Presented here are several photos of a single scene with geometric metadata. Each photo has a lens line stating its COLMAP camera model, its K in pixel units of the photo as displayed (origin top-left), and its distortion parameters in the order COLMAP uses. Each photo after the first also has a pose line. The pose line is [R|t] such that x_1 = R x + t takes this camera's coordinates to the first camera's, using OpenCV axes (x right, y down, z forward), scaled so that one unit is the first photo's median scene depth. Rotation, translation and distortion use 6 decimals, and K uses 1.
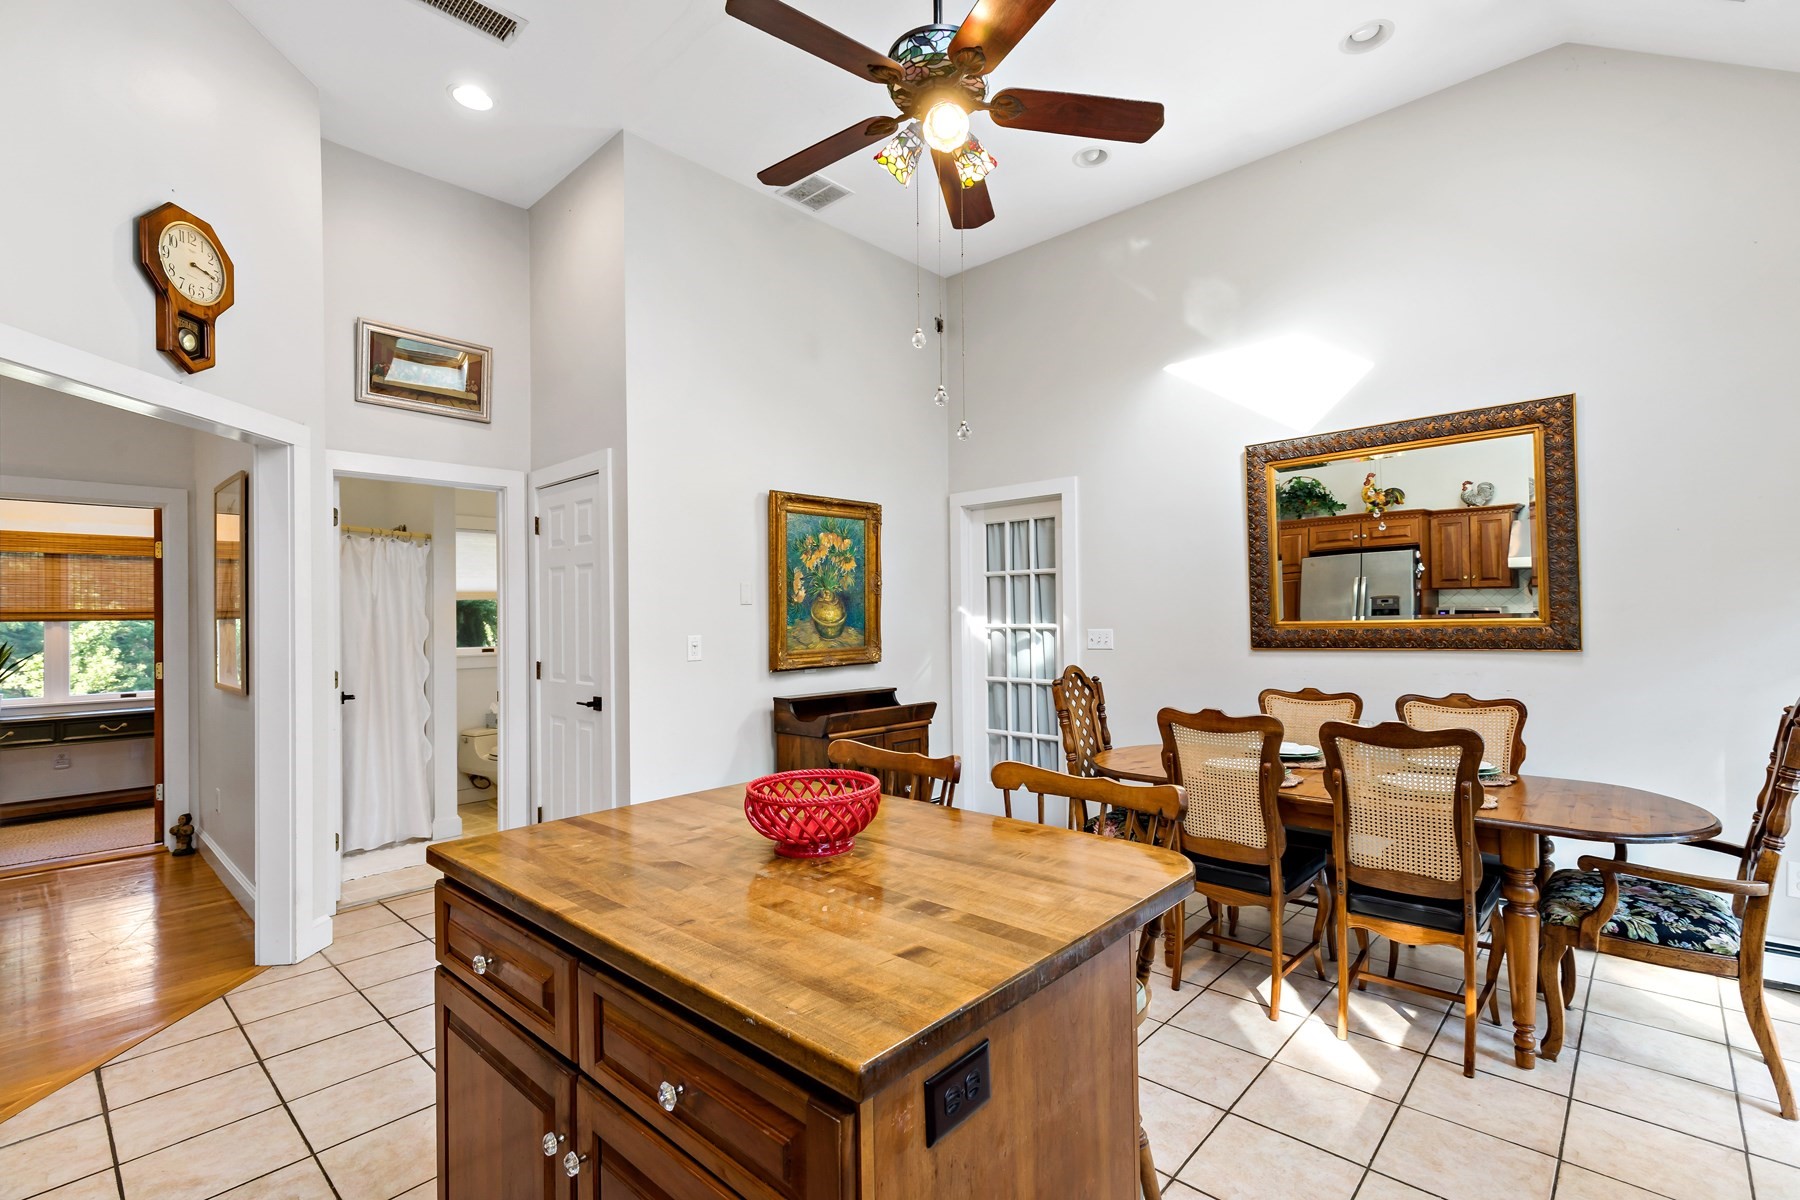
lens RADIAL K [[814.0, 0, 898.6], [0, 814.0, 606.2], [0, 0, 1]] dist [0.010483, -0.000815]
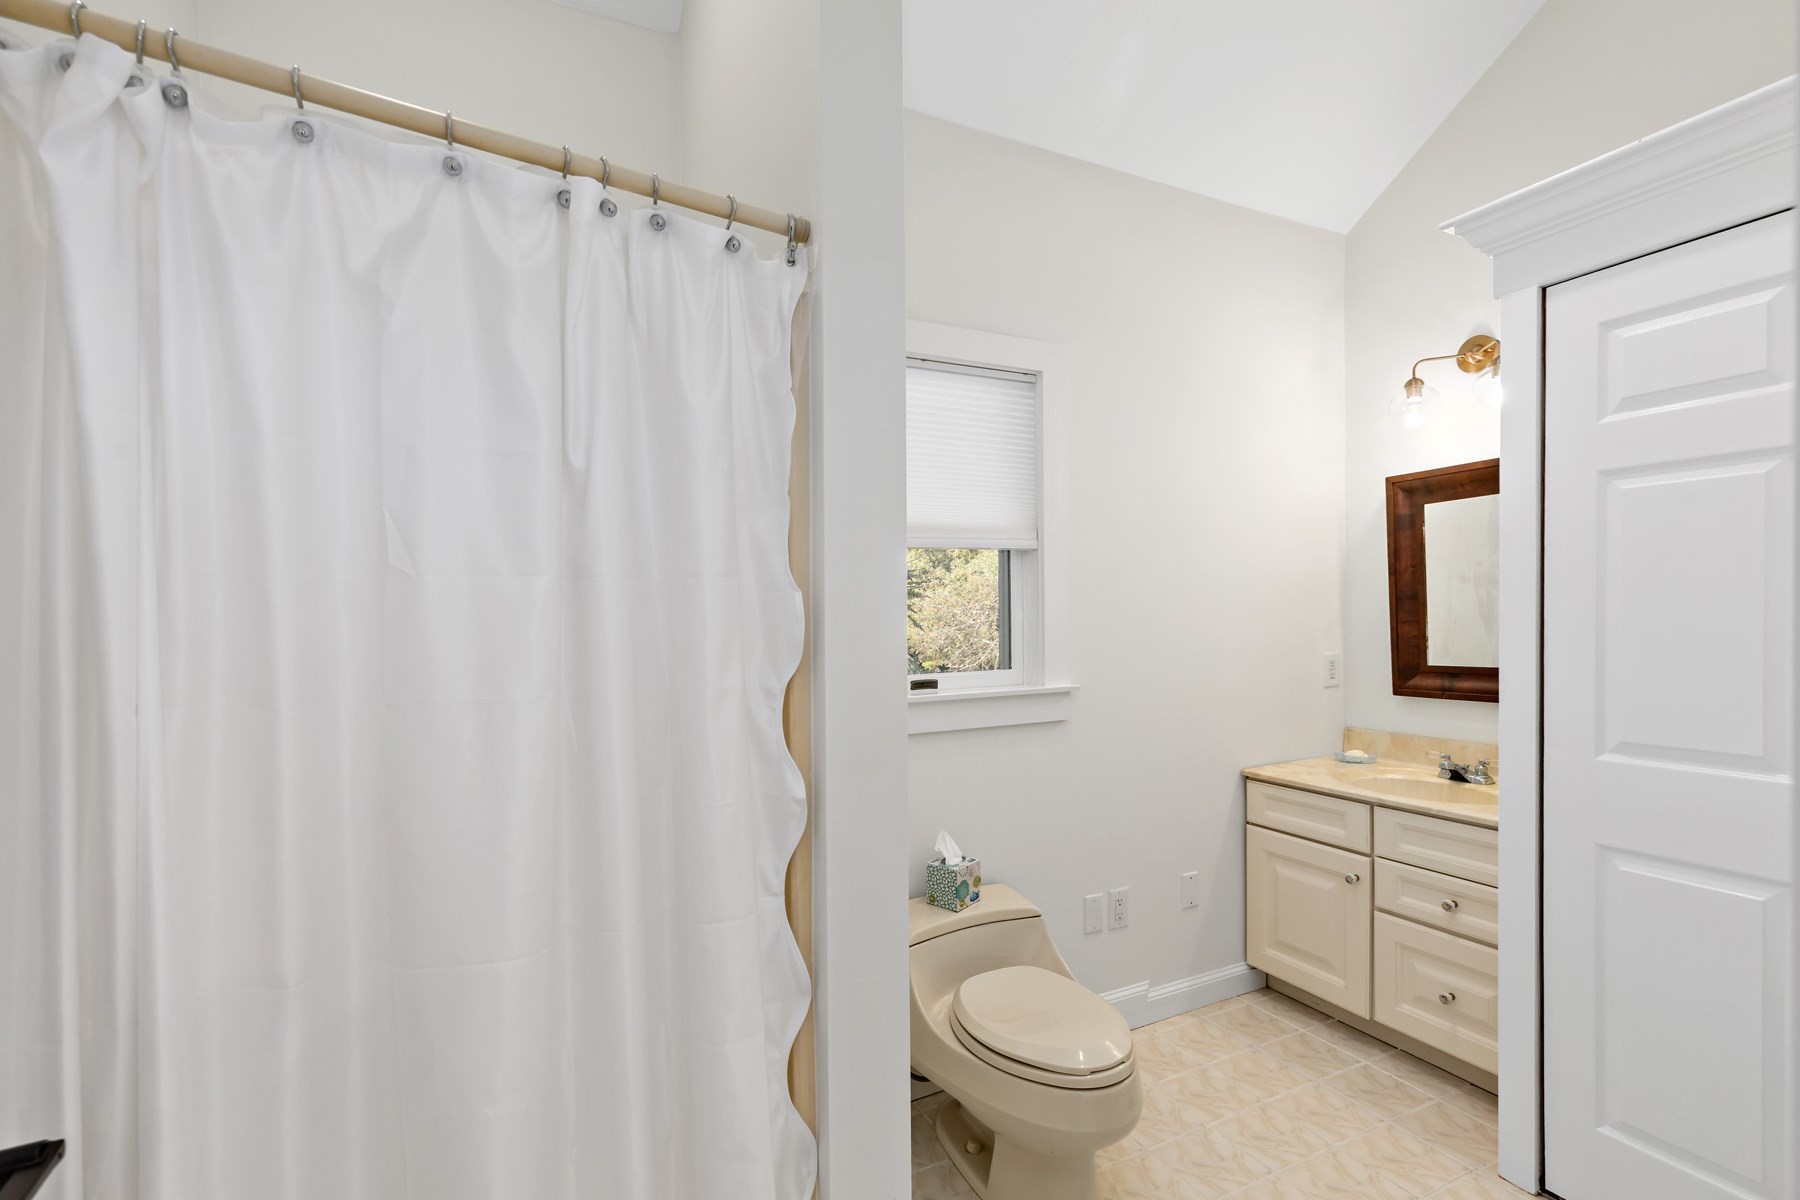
lens RADIAL K [[814.0, 0, 900.4], [0, 814.0, 608.6], [0, 0, 1]] dist [0.010483, -0.000815]
pose [[0.930071, 0.003757, -0.367359, -0.469589], [0.002176, 0.999874, 0.015736, 0.012273], [0.367372, -0.015435, 0.929946, 0.805184]]
